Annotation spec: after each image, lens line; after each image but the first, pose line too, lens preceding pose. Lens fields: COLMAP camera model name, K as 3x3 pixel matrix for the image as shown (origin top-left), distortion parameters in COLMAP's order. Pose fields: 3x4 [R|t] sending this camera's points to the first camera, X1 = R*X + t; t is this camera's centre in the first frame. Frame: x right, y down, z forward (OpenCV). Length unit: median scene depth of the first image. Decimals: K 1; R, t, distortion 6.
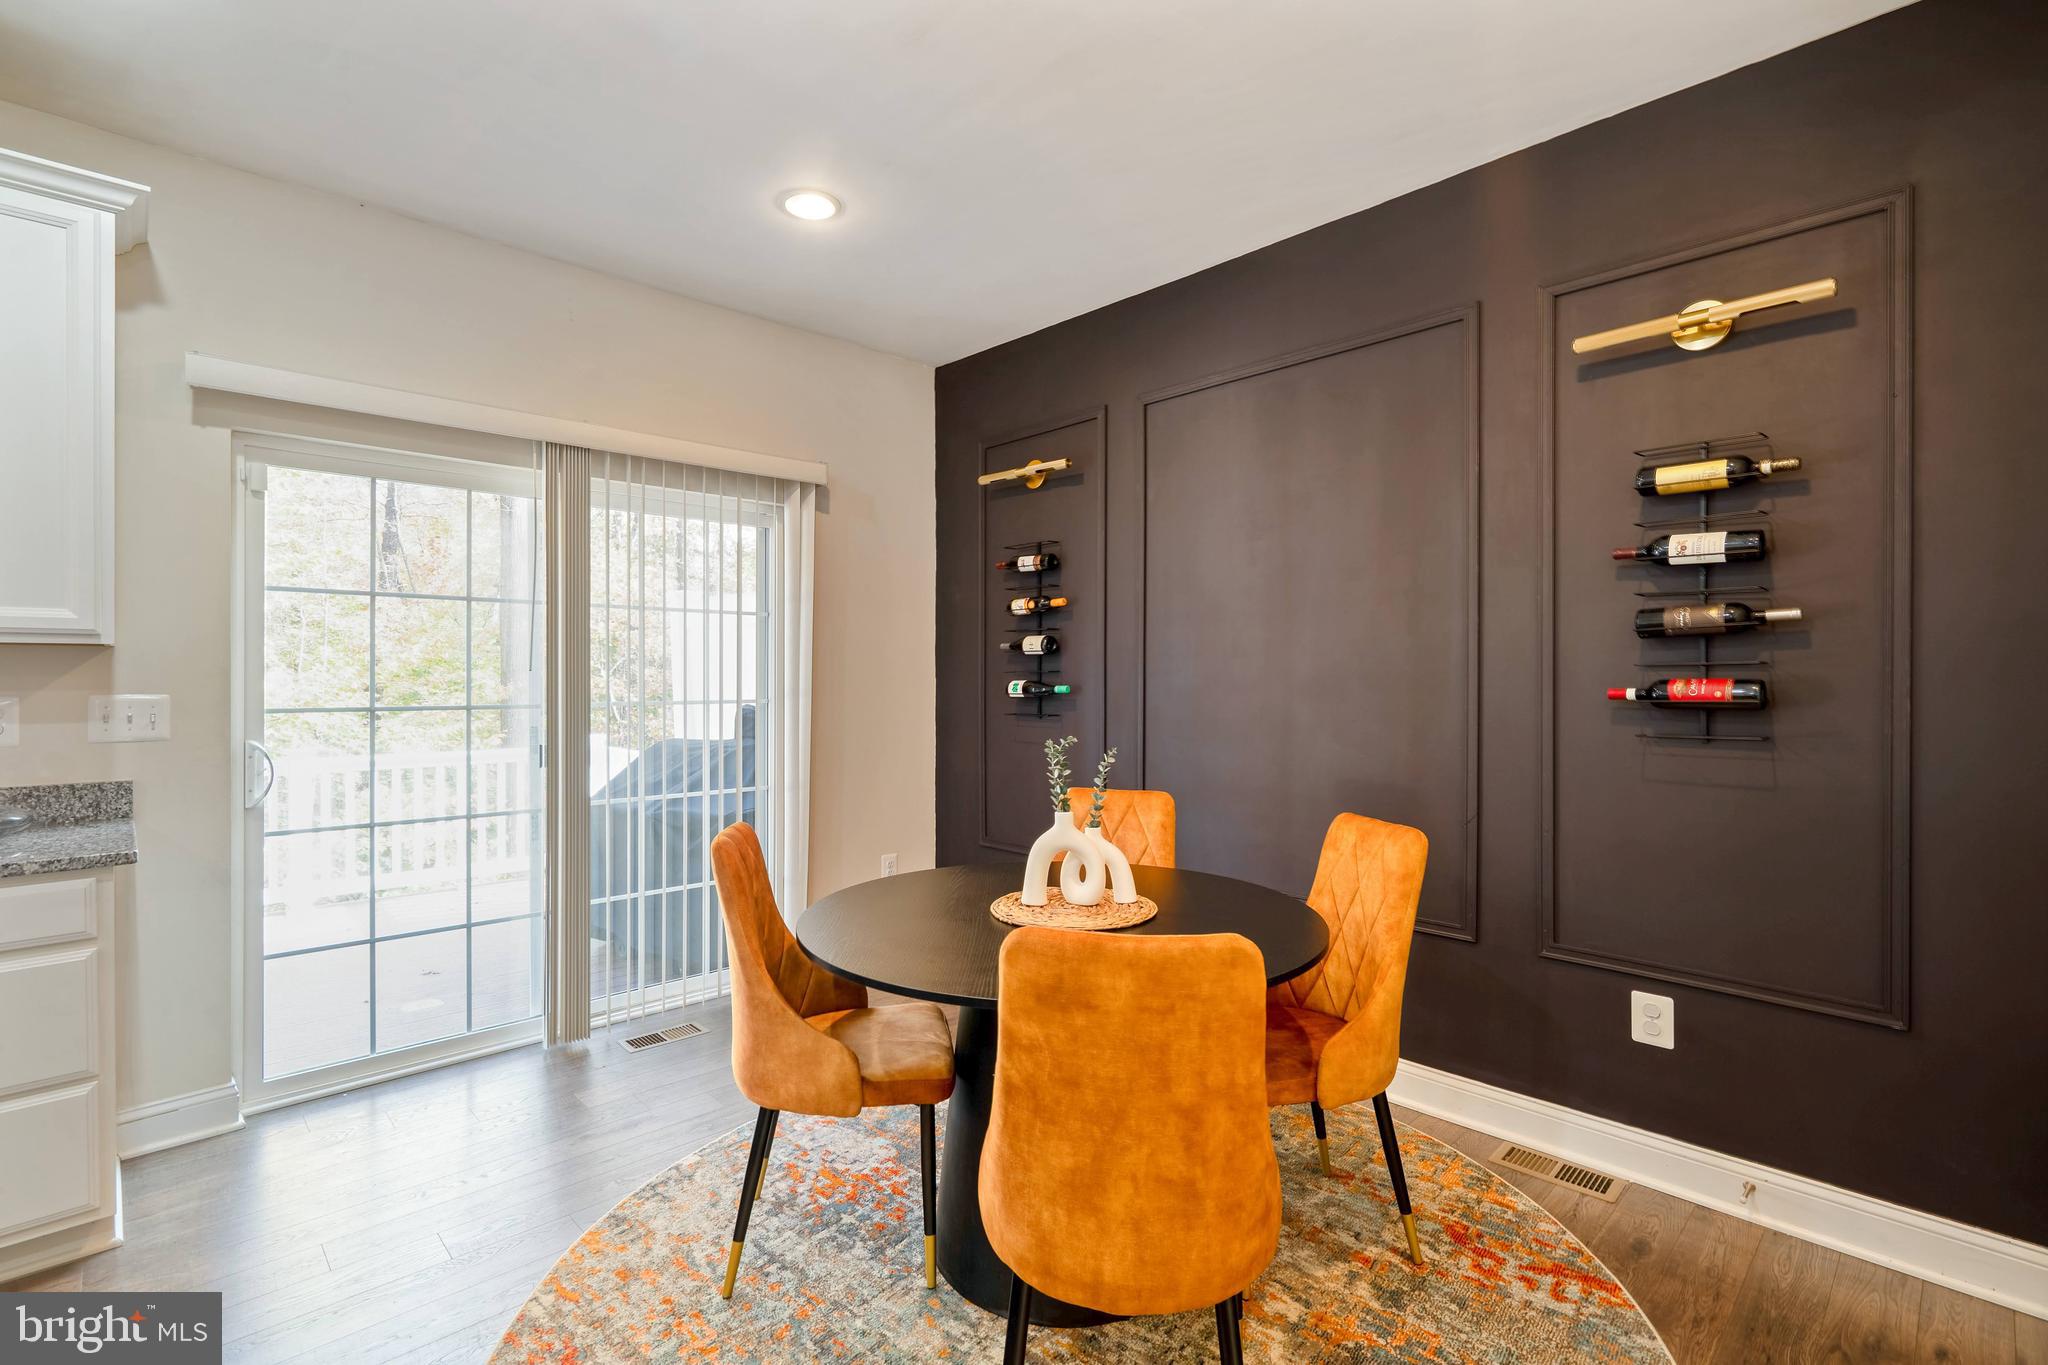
lens RADIAL K [[935.8, 0, 1019.6], [0, 935.8, 676.7], [0, 0, 1]] dist [-0.006060, 0.000559]
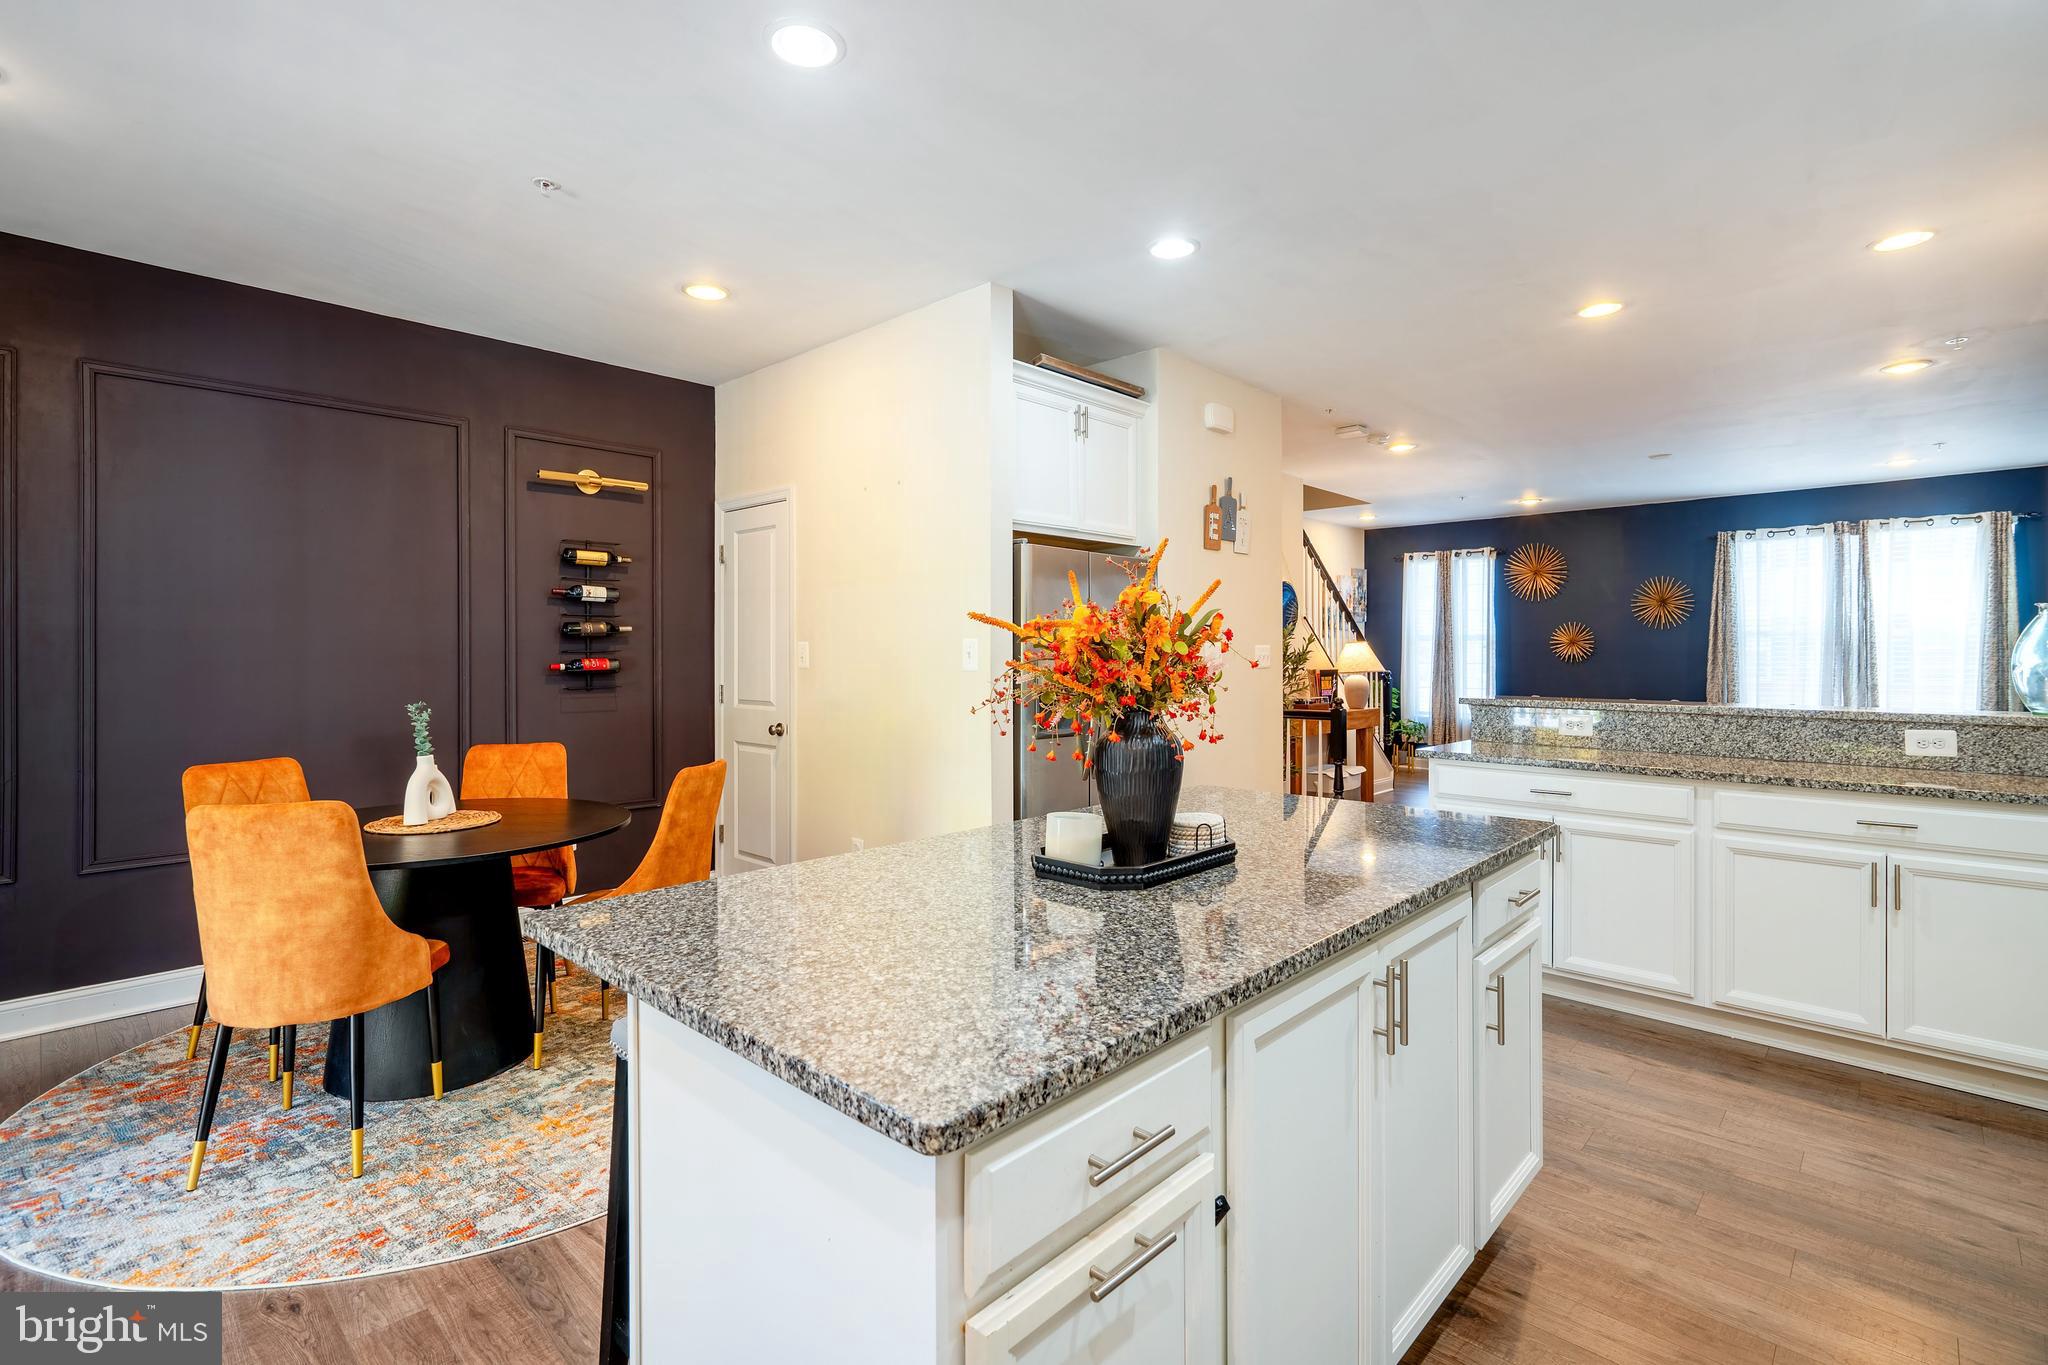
lens RADIAL K [[944.8, 0, 1019.4], [0, 944.8, 654.5], [0, 0, 1]] dist [-0.000325, -0.000448]
pose [[-0.044890, -0.000330, 0.998992, -1.229492], [0.005158, 0.999987, 0.000562, -0.002853], [-0.998979, 0.005178, -0.044888, 0.157527]]
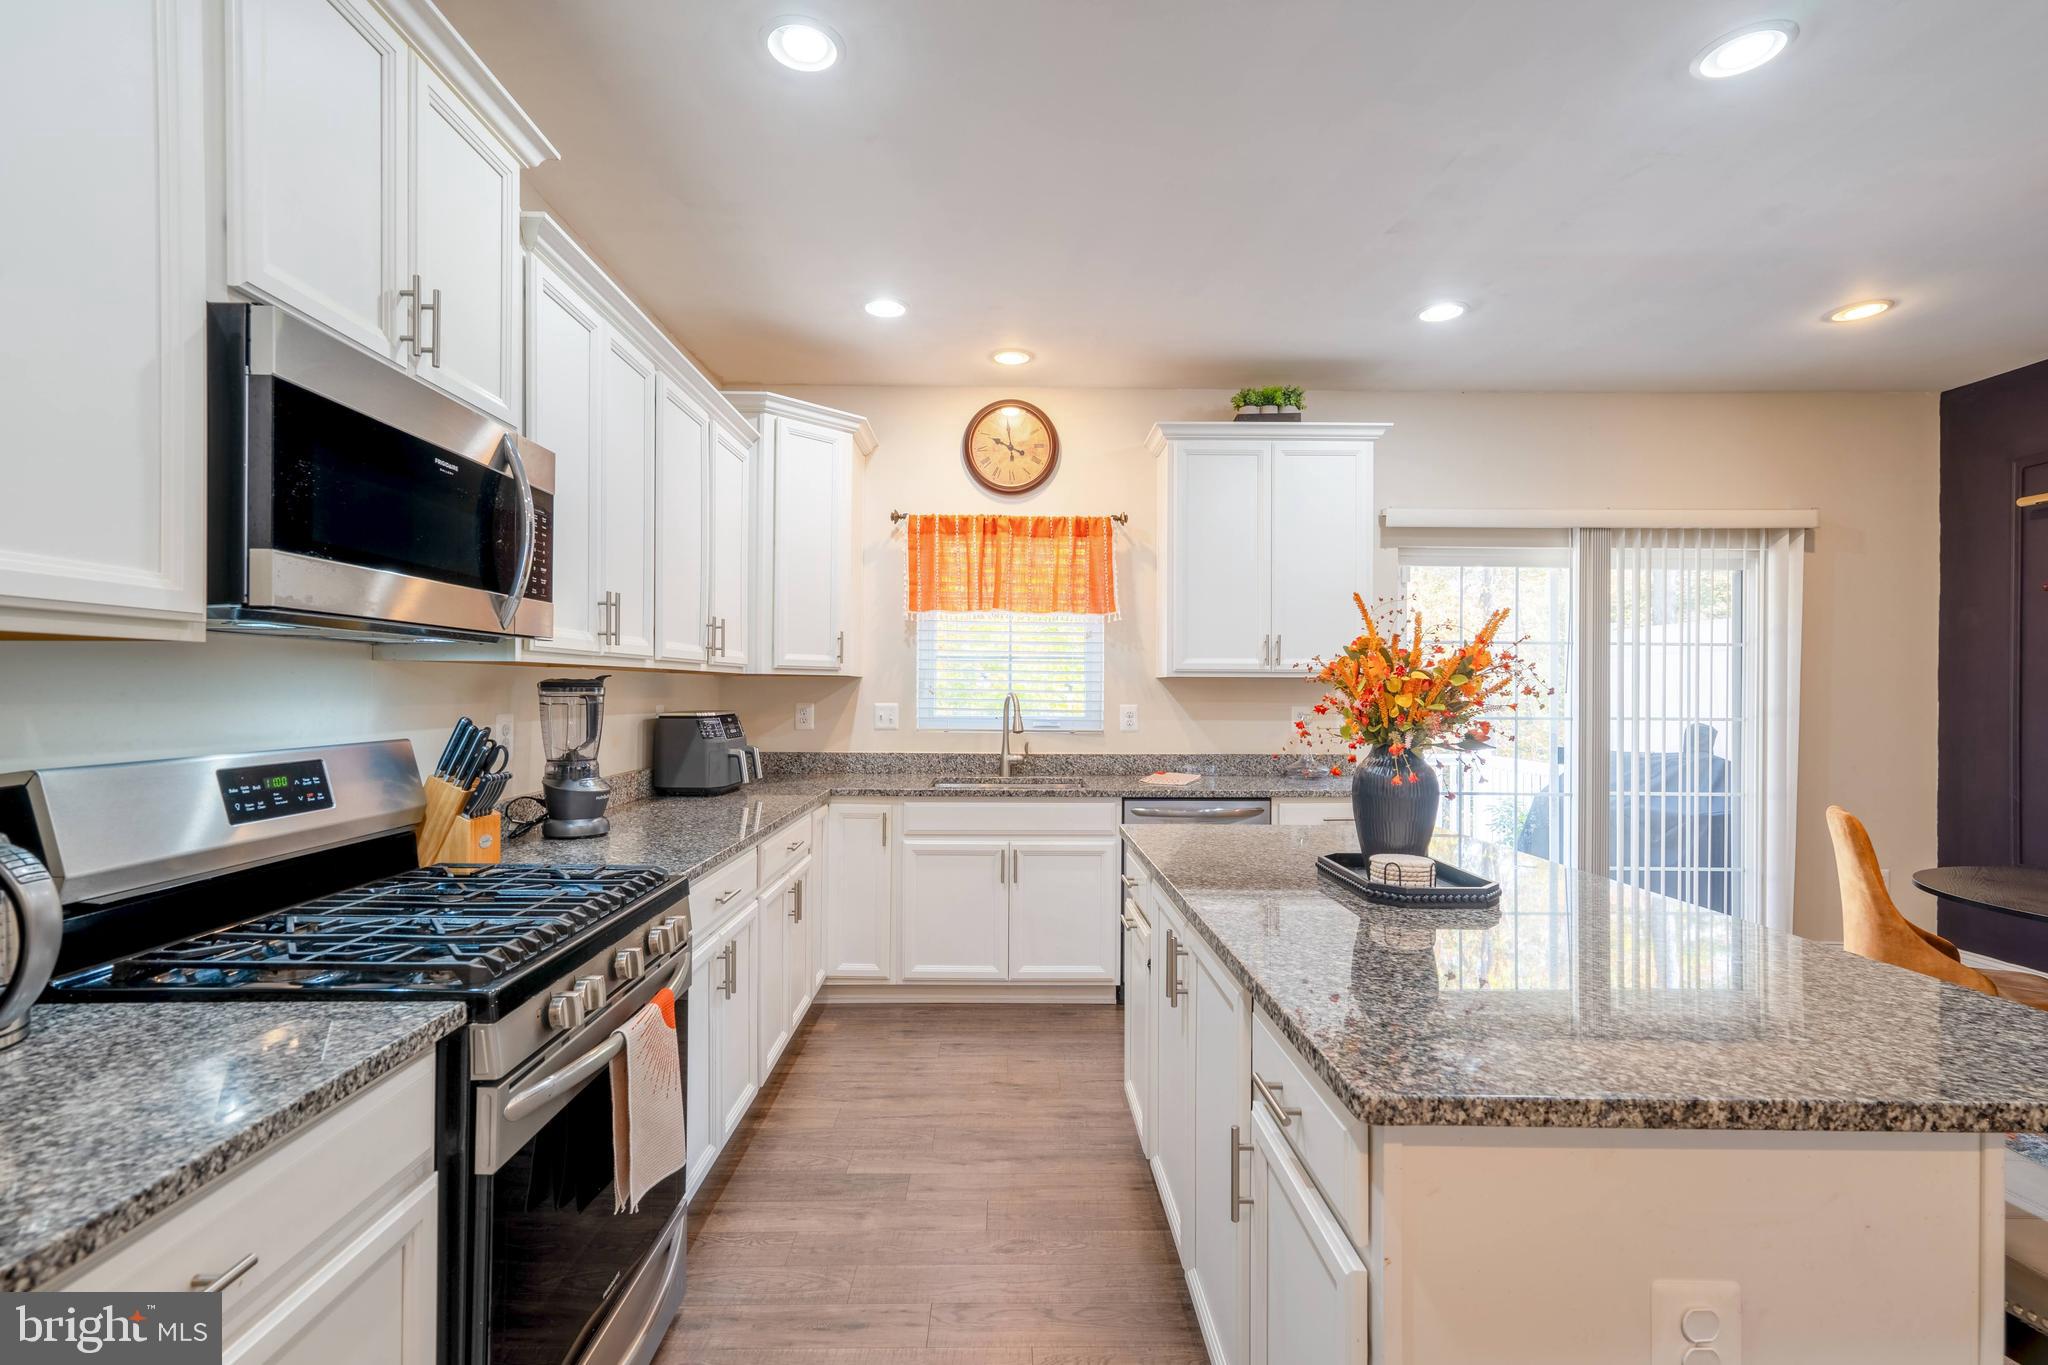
lens RADIAL K [[928.4, 0, 1004.5], [0, 928.4, 688.6], [0, 0, 1]] dist [0.001721, 0.000579]
pose [[0.721845, 0.000912, -0.692054, -0.216257], [-0.006309, 0.999966, -0.005262, 0.000380], [0.692026, 0.008165, 0.721827, -0.743741]]
